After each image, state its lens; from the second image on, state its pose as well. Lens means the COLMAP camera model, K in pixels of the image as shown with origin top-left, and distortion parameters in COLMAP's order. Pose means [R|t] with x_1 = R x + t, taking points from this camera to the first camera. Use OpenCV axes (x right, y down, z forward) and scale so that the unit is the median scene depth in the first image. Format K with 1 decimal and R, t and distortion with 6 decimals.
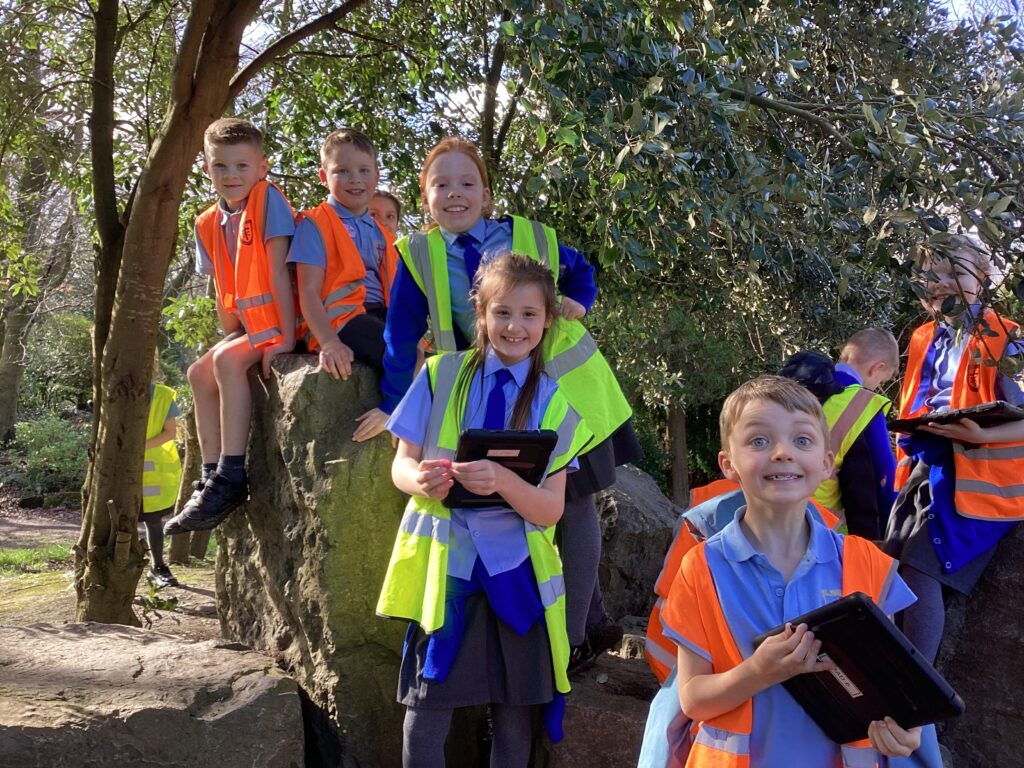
lens RADIAL K [[933.8, 0, 512.1], [0, 933.8, 382.2], [0, 0, 1]] dist [0.057784, -0.023656]
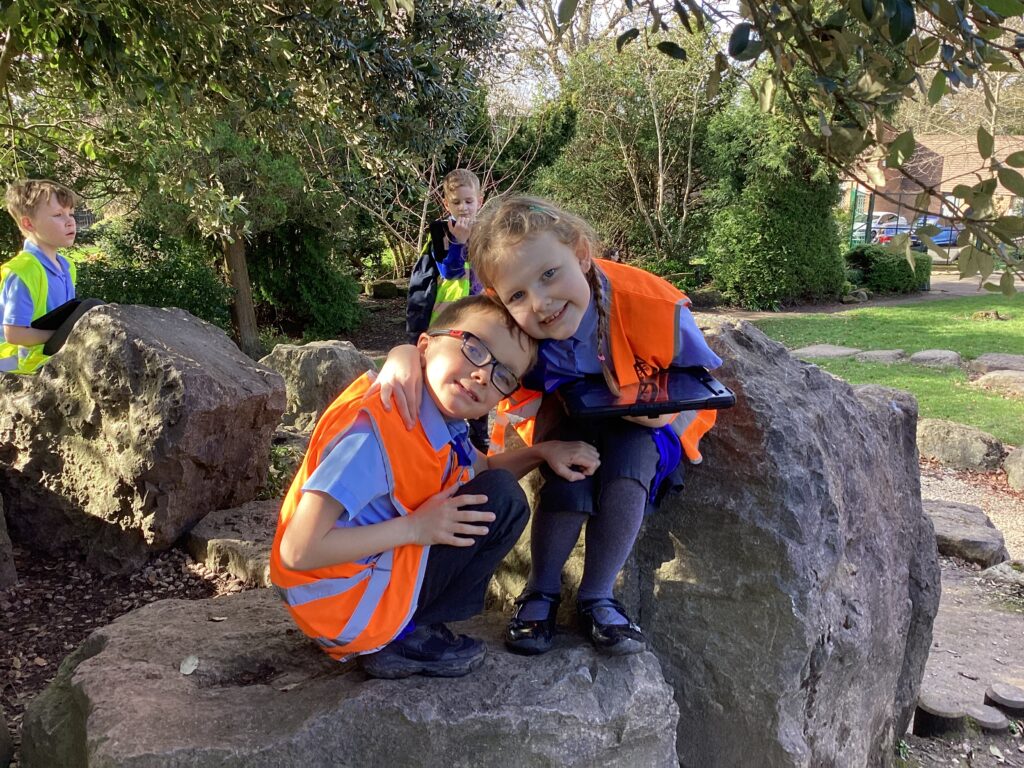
lens RADIAL K [[933.8, 0, 511.0], [0, 933.8, 382.2], [0, 0, 1]] dist [0.057784, -0.023656]
pose [[0.894308, -0.124152, 0.429883, 0.016593], [0.043429, 0.980284, 0.192762, 0.002952], [-0.445339, -0.153720, 0.882068, 0.150079]]
